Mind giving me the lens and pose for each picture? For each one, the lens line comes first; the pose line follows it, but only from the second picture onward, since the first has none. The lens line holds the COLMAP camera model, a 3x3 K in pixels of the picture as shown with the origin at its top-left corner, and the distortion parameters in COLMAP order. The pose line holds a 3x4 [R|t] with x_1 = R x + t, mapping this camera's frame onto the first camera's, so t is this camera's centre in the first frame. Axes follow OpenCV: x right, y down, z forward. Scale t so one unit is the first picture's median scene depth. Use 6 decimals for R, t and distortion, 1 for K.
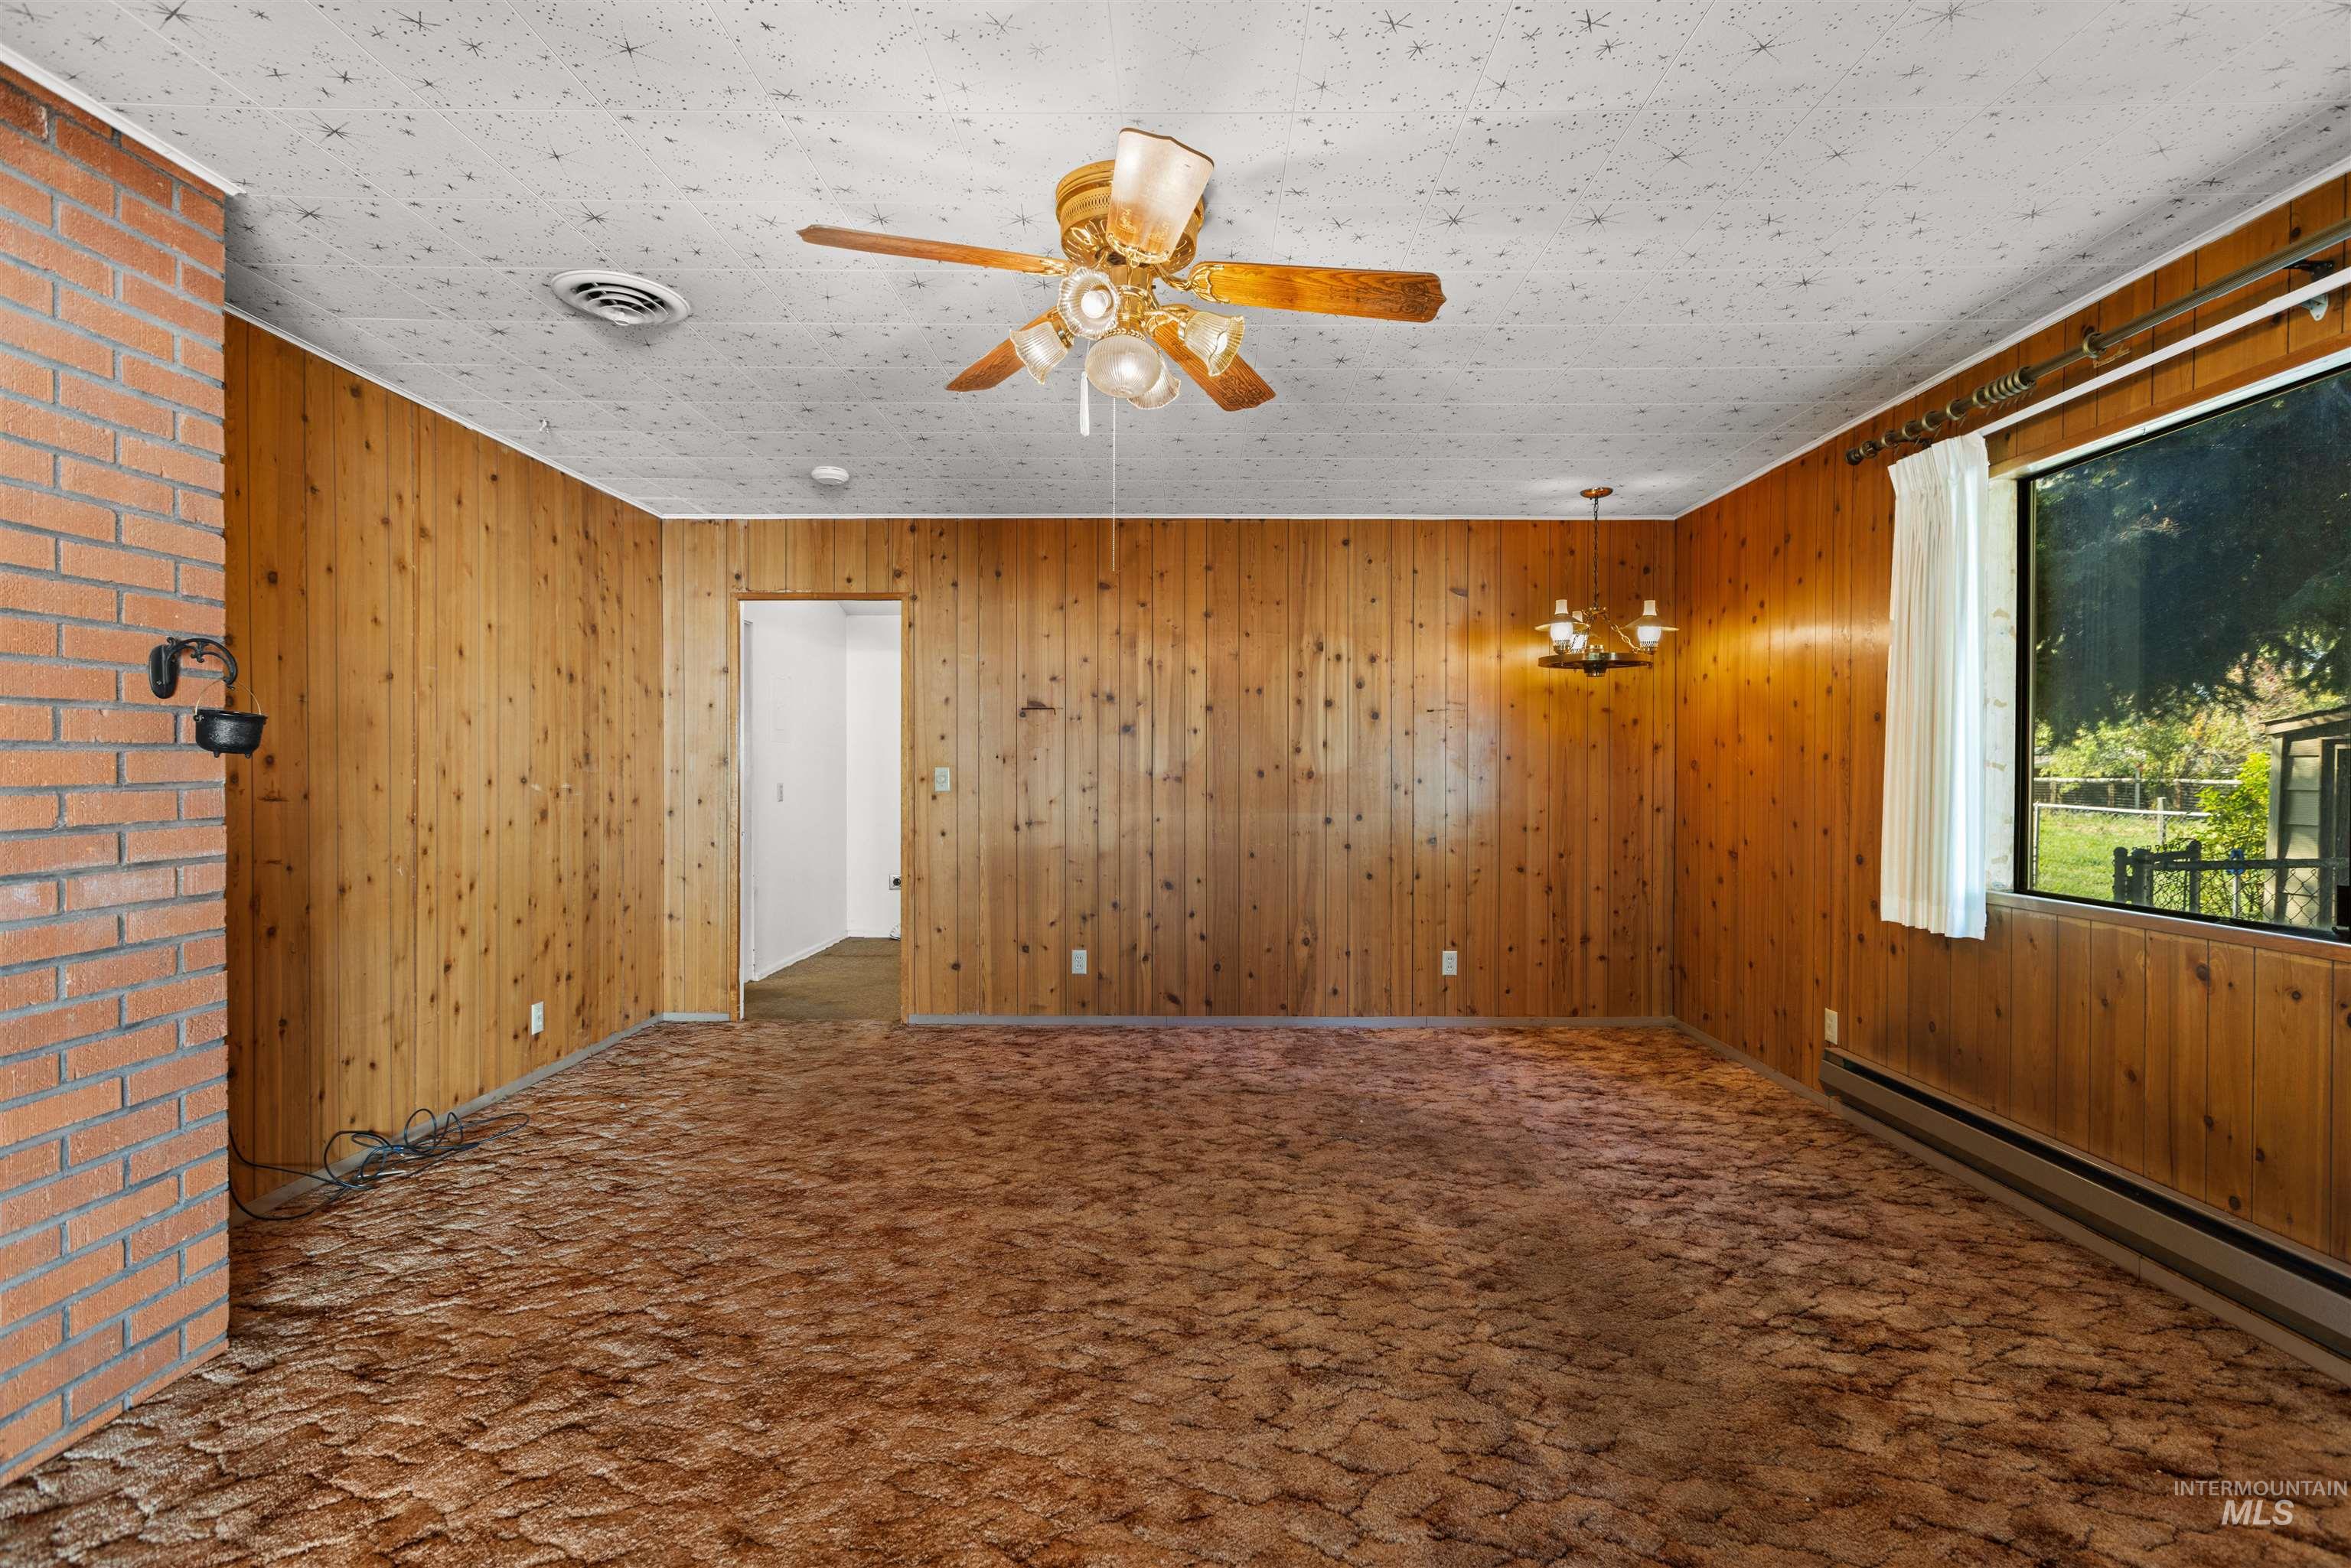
lens RADIAL K [[1043.2, 0, 1190.1], [0, 1043.2, 780.6], [0, 0, 1]] dist [0.001297, -0.001057]
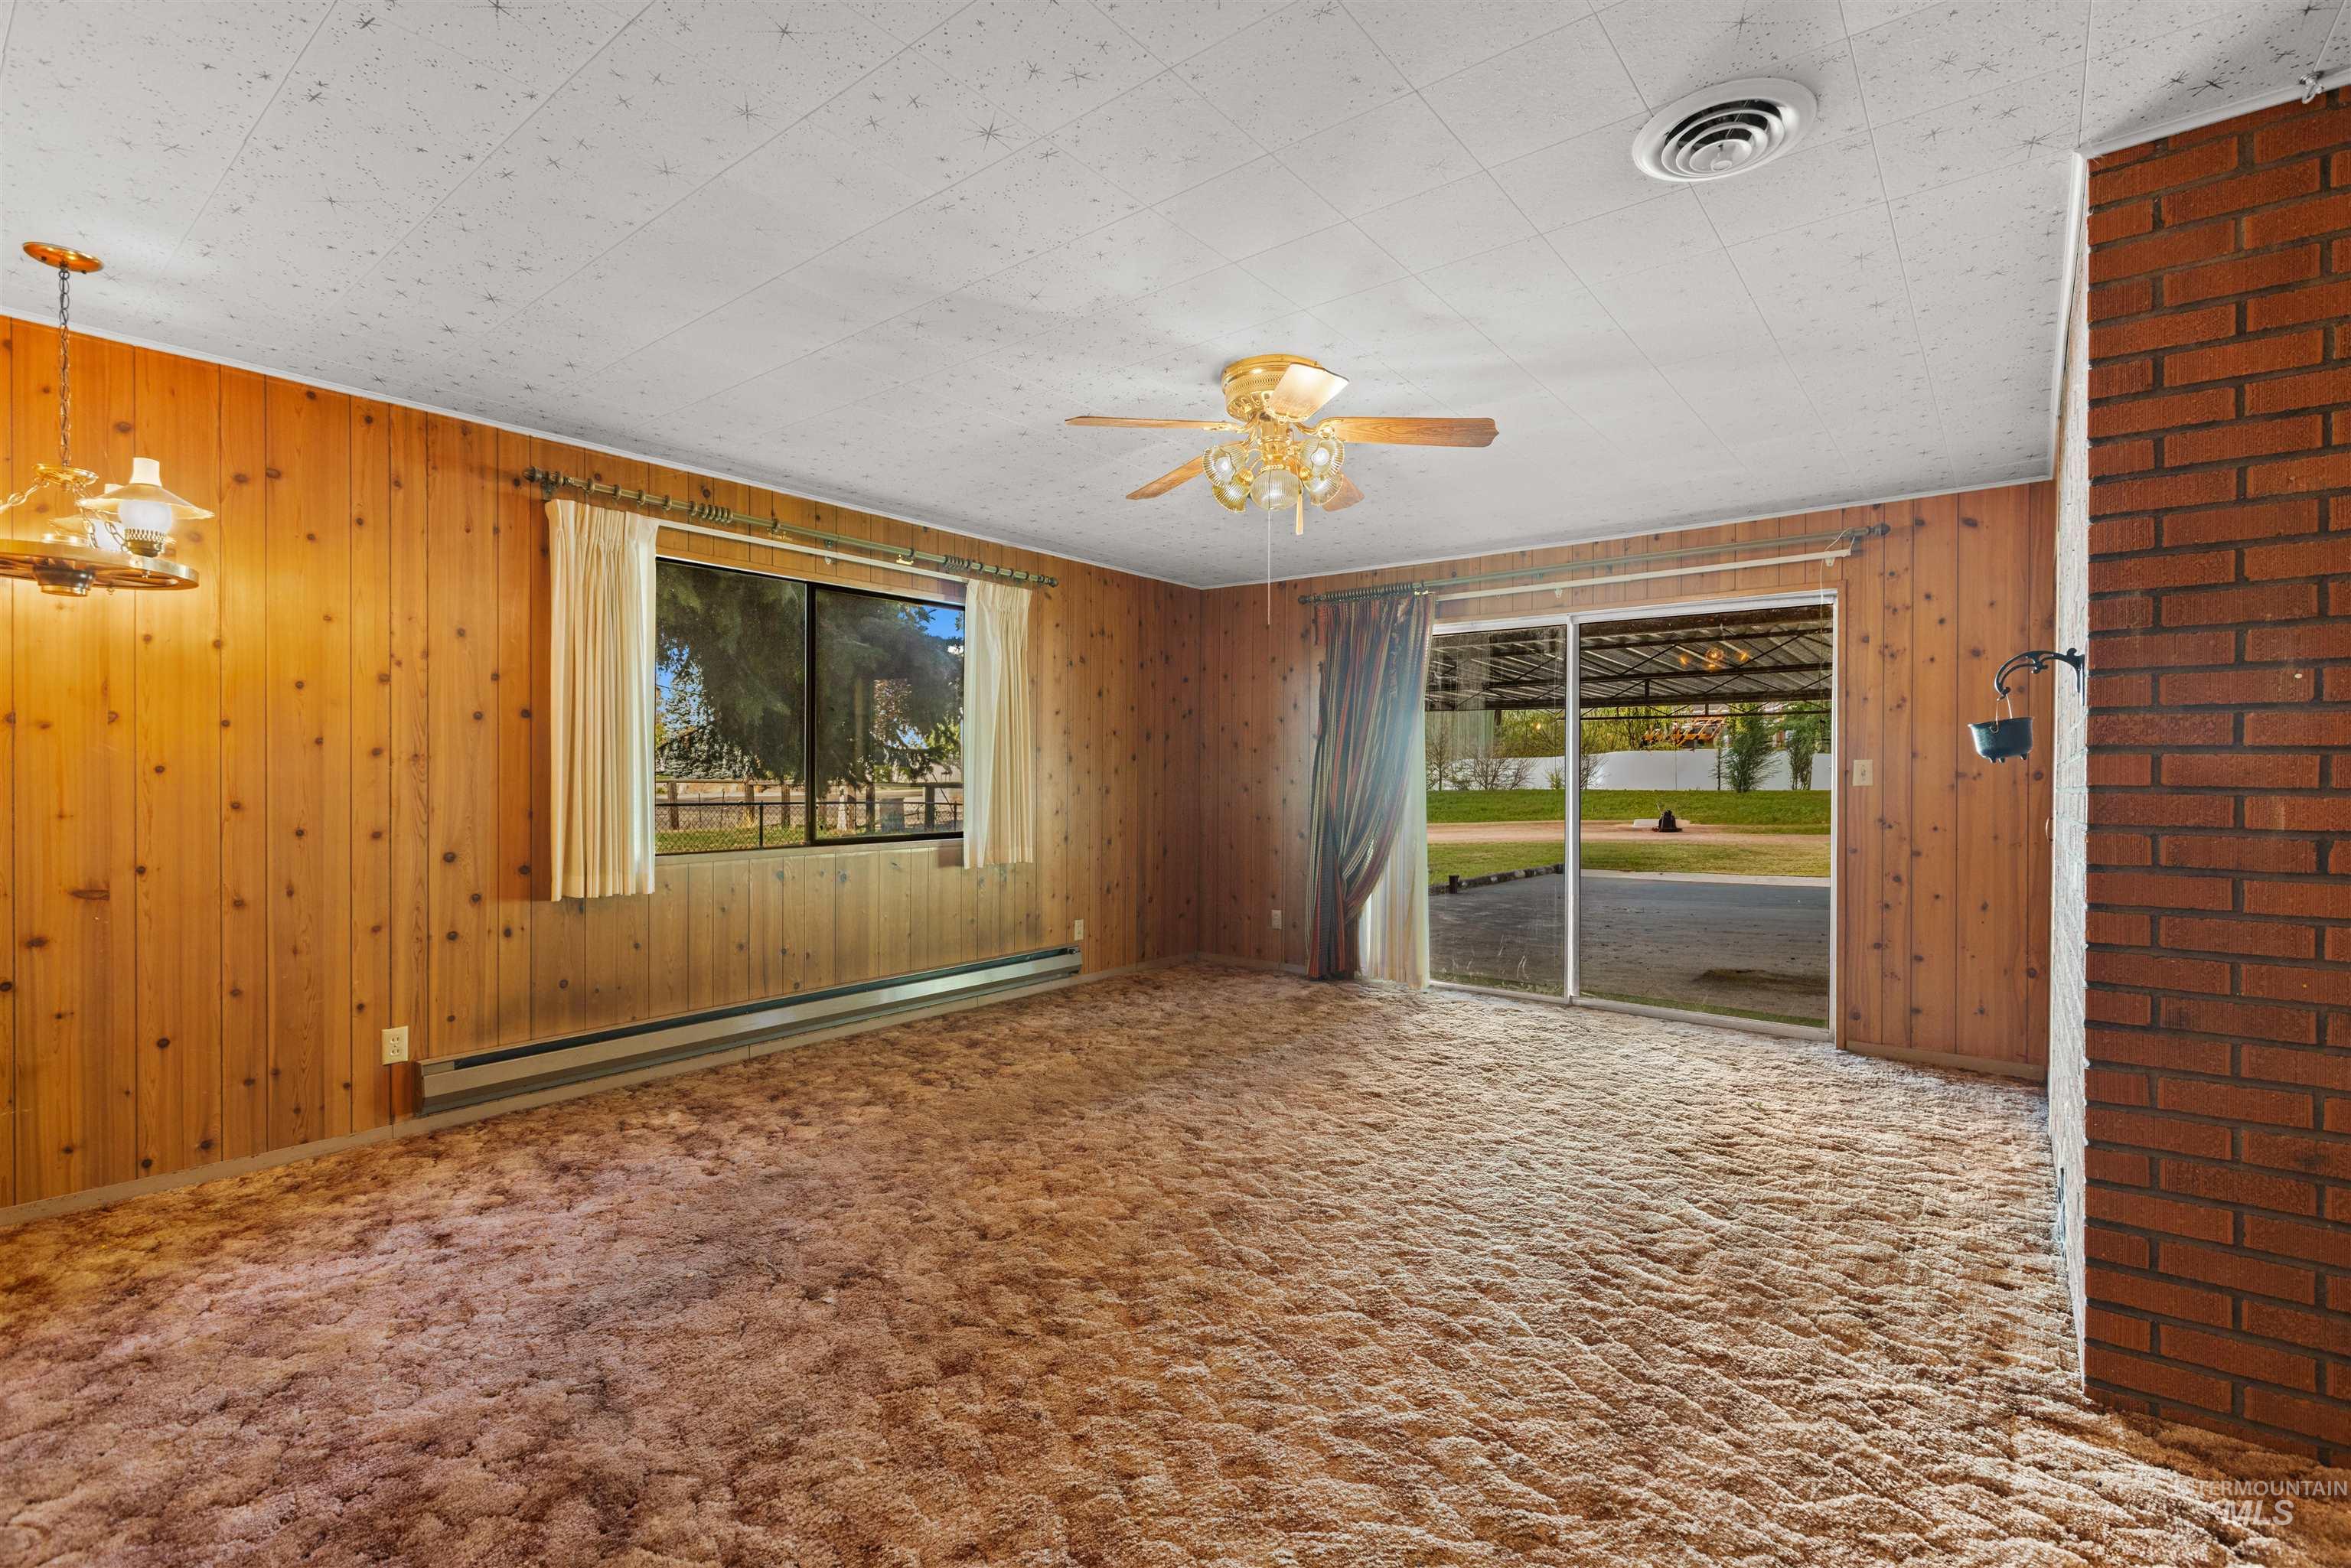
lens RADIAL K [[1043.2, 0, 1190.1], [0, 1043.2, 780.6], [0, 0, 1]] dist [0.001297, -0.001057]
pose [[-0.785879, -0.009250, 0.618311, -0.612295], [0.001575, 0.999855, 0.016959, -0.014859], [-0.618378, 0.014302, -0.785750, 1.568191]]
